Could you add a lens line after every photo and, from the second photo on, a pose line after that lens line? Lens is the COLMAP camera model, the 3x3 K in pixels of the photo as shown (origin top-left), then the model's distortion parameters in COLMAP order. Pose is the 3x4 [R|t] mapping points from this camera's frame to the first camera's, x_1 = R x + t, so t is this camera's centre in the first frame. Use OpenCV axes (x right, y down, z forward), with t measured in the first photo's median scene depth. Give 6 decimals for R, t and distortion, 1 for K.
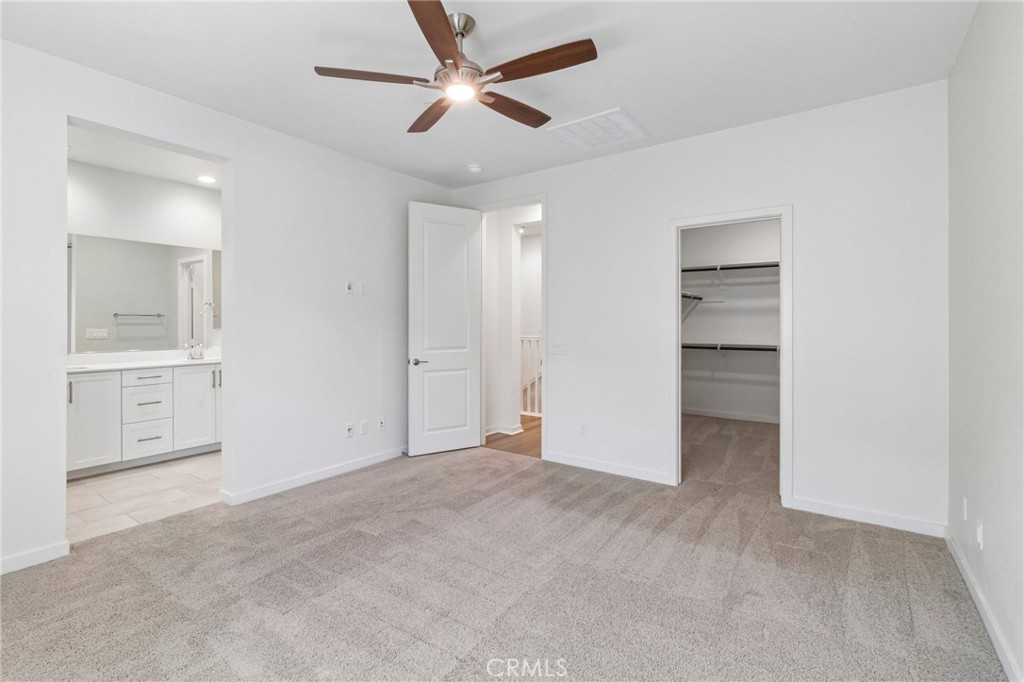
lens RADIAL K [[477.5, 0, 502.7], [0, 477.5, 326.8], [0, 0, 1]] dist [0.008080, 0.000418]
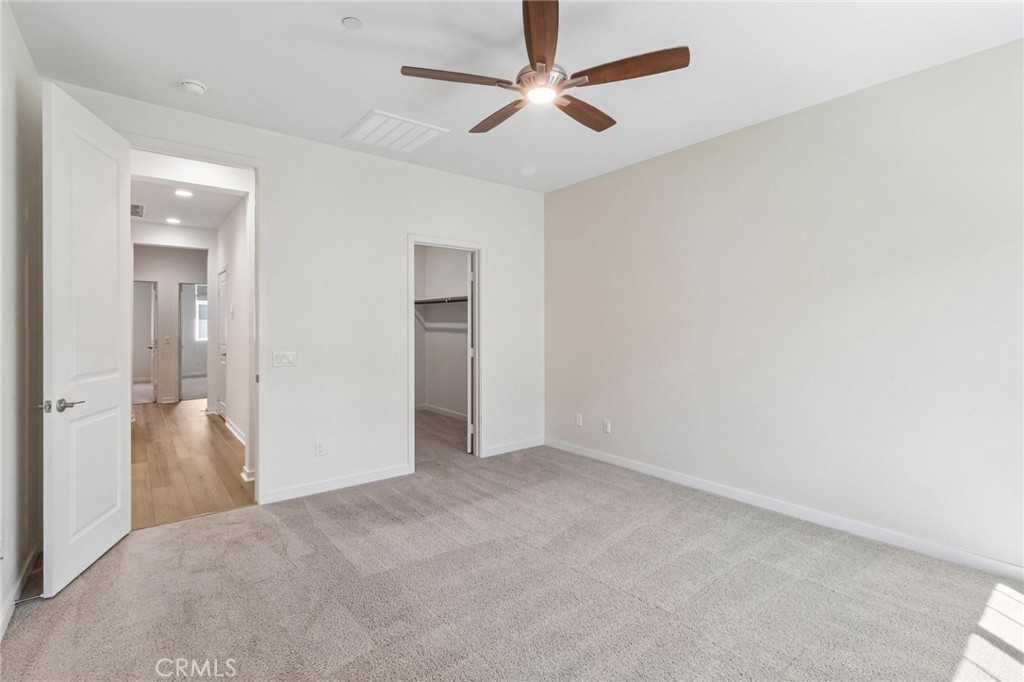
lens RADIAL K [[477.5, 0, 502.7], [0, 477.5, 326.8], [0, 0, 1]] dist [0.008080, 0.000418]
pose [[0.275730, -0.002498, 0.961232, -0.679796], [0.007268, 0.999973, 0.000514, -0.007137], [-0.961208, 0.006844, 0.275741, 0.511662]]
